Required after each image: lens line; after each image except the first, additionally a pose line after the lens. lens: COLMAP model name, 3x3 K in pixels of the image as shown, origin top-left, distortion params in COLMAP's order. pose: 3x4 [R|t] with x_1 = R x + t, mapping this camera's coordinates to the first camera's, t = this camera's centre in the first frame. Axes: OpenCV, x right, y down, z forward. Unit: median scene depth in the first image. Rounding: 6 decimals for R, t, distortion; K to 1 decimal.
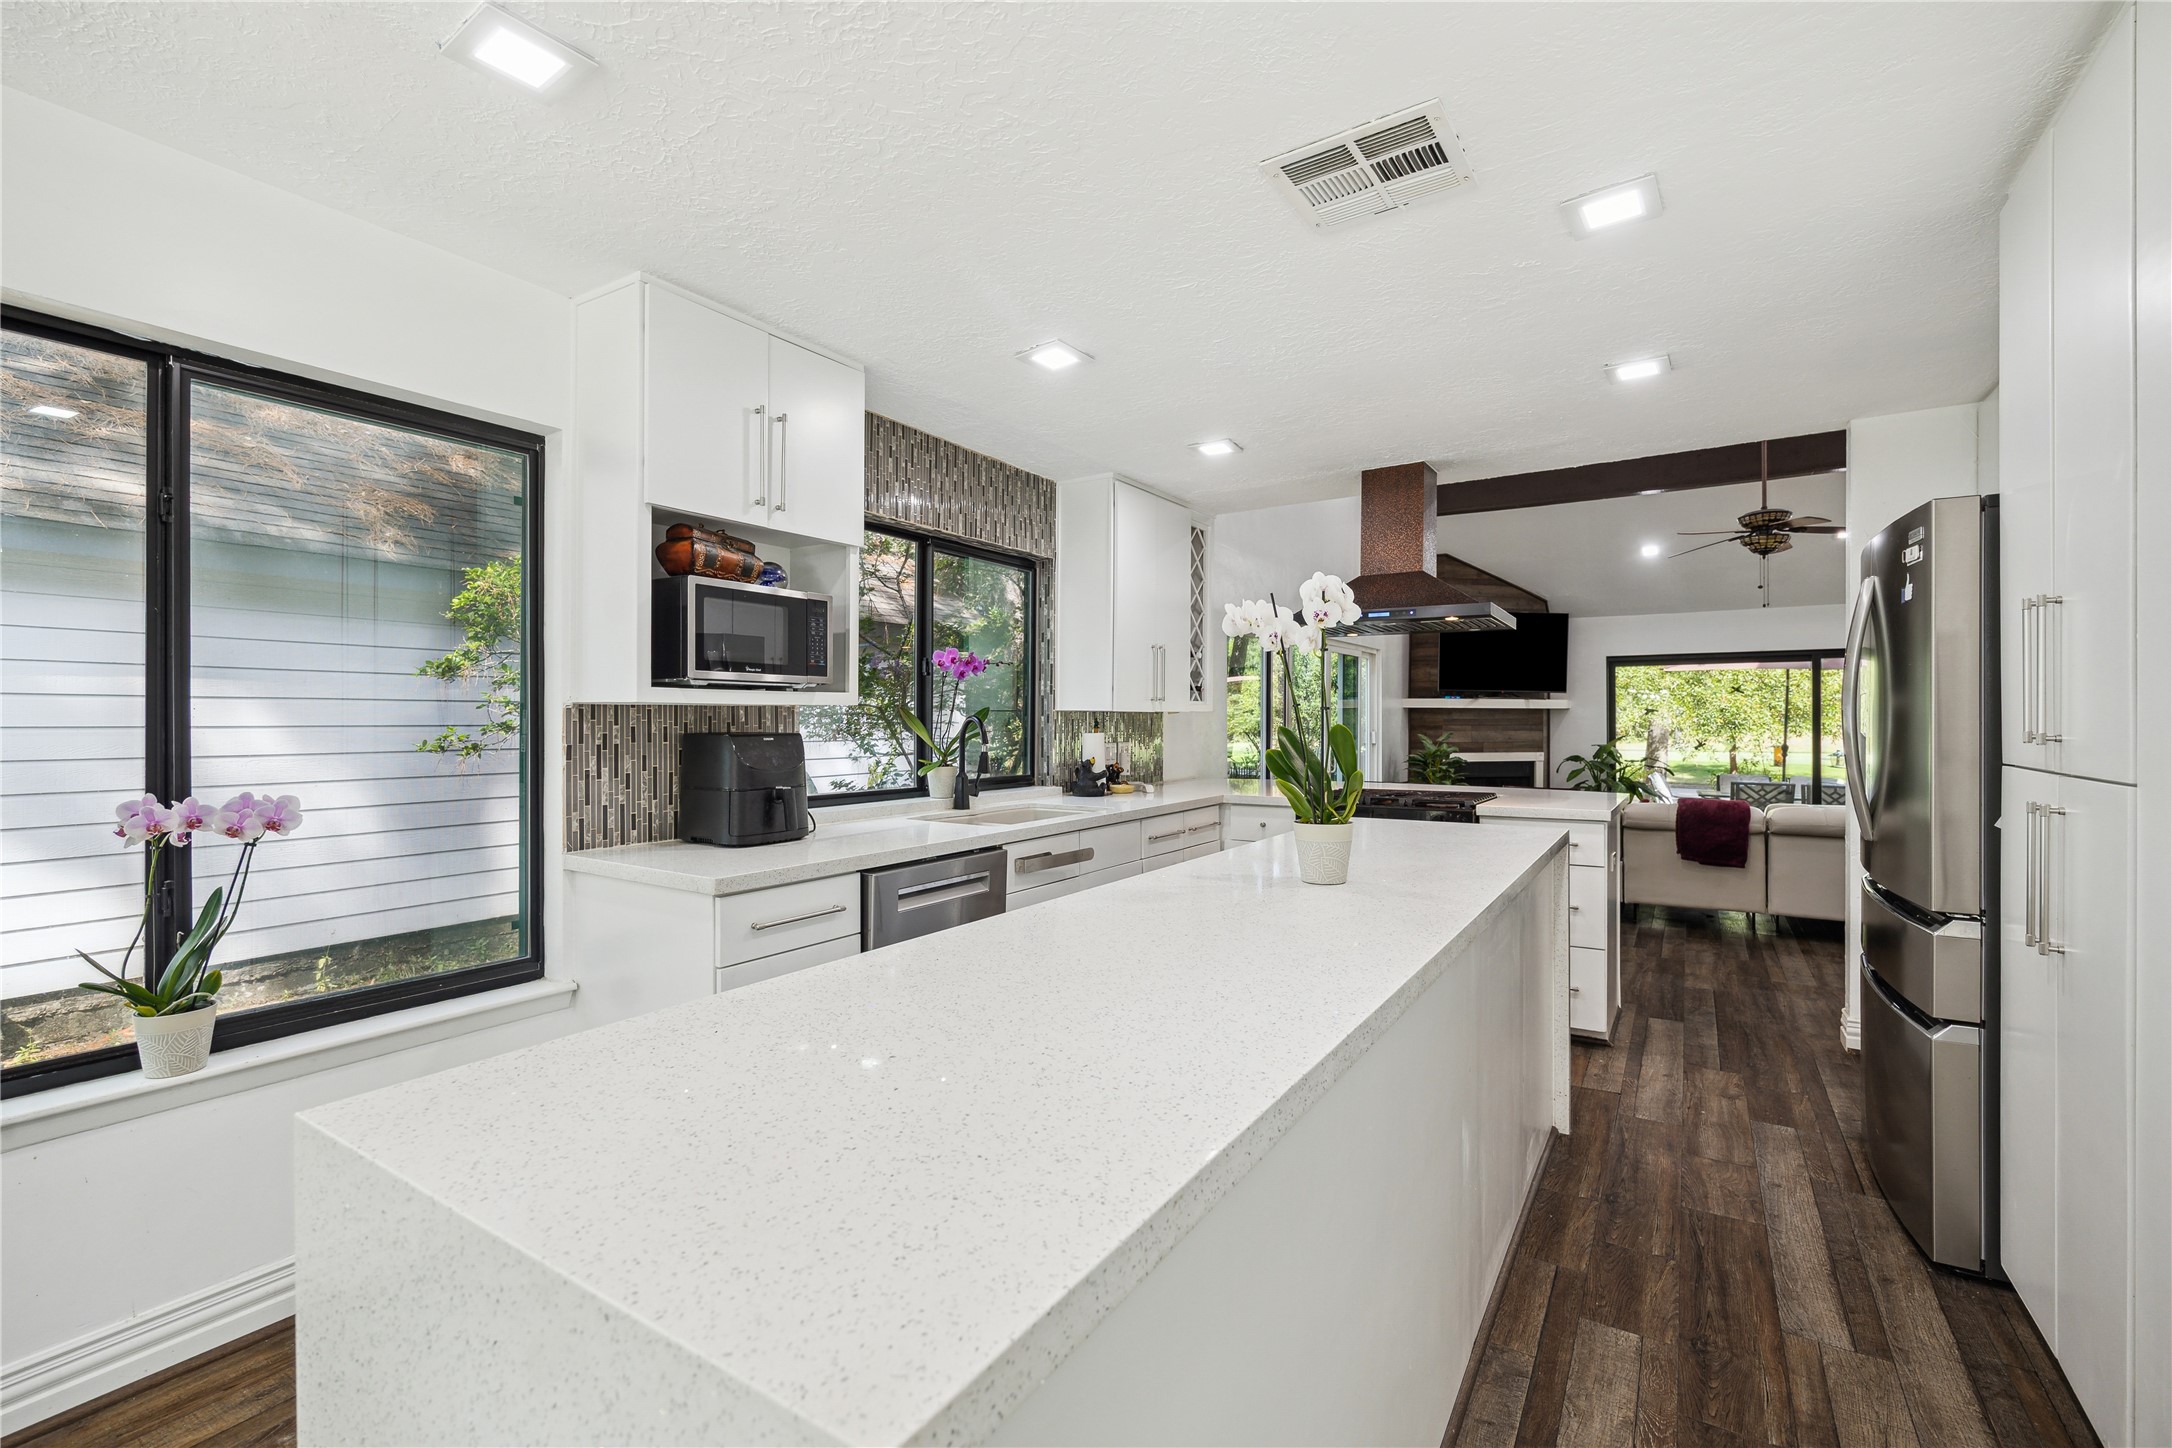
lens RADIAL K [[945.4, 0, 1084.6], [0, 945.4, 723.3], [0, 0, 1]] dist [-0.000222, 0.000044]
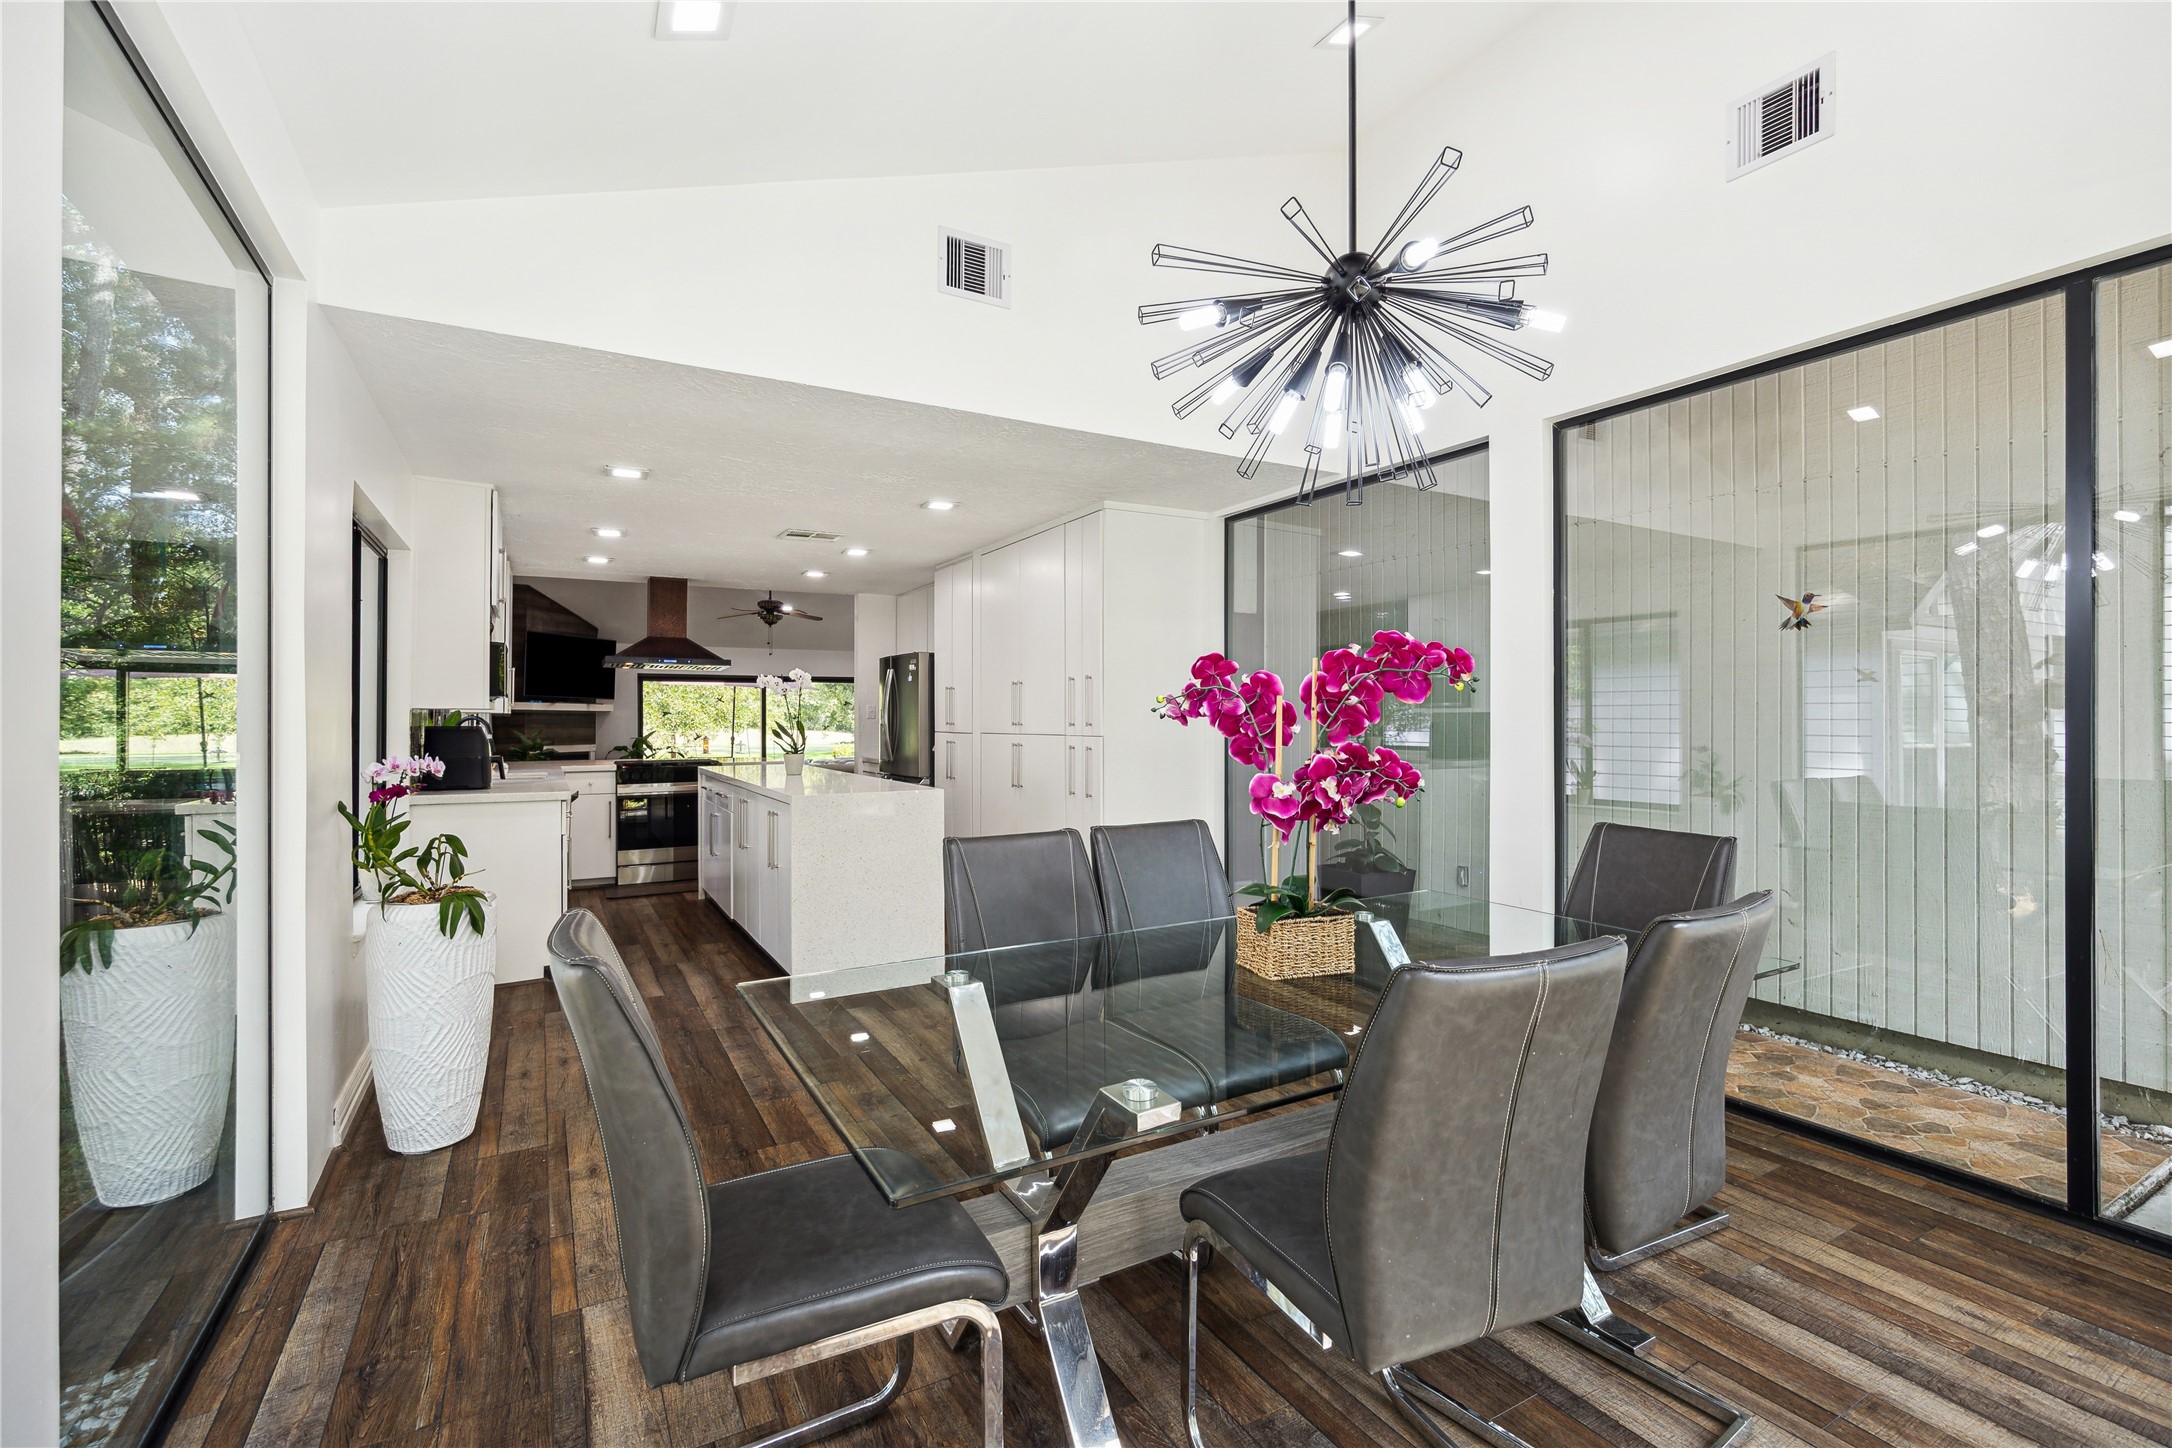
lens RADIAL K [[945.4, 0, 1085.6], [0, 945.4, 723.9], [0, 0, 1]] dist [-0.000222, 0.000044]
pose [[0.467000, -0.003222, 0.884251, -0.368426], [0.003777, 0.999992, 0.001649, 0.002331], [-0.884249, 0.002570, 0.467009, -0.221705]]
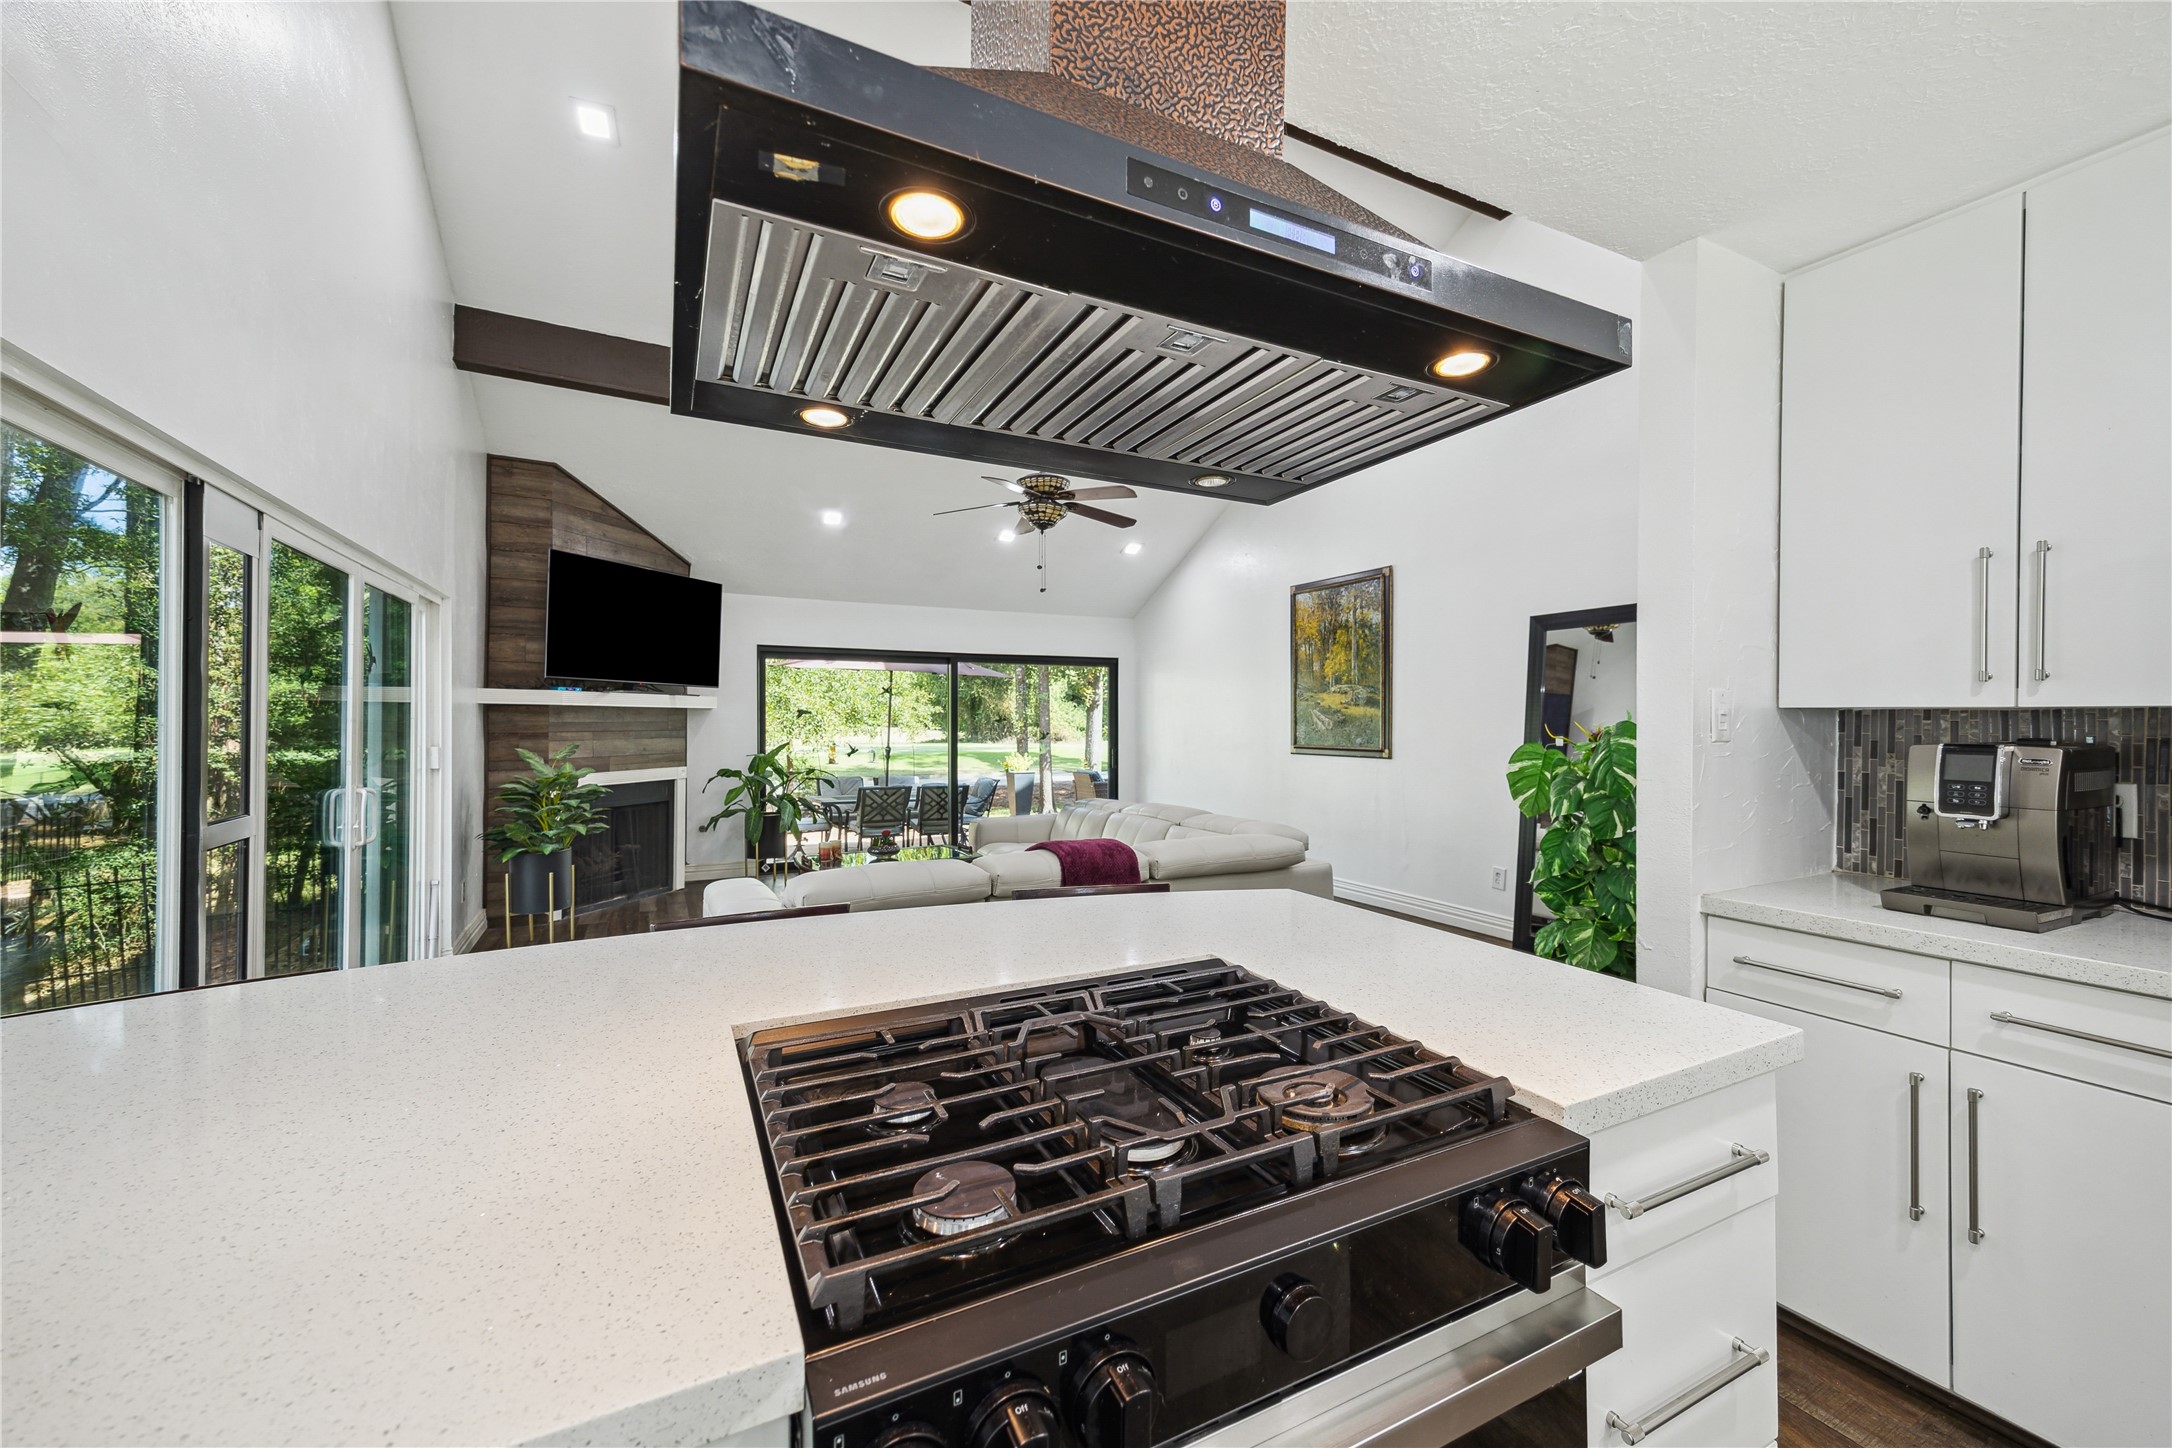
lens RADIAL K [[852.9, 0, 1086.6], [0, 852.9, 719.8], [0, 0, 1]] dist [0.009665, -0.000192]
pose [[0.509296, 0.001450, 0.860590, 0.068782], [-0.003916, 0.999992, 0.000633, -0.008086], [-0.860583, -0.003692, 0.509297, 0.396849]]
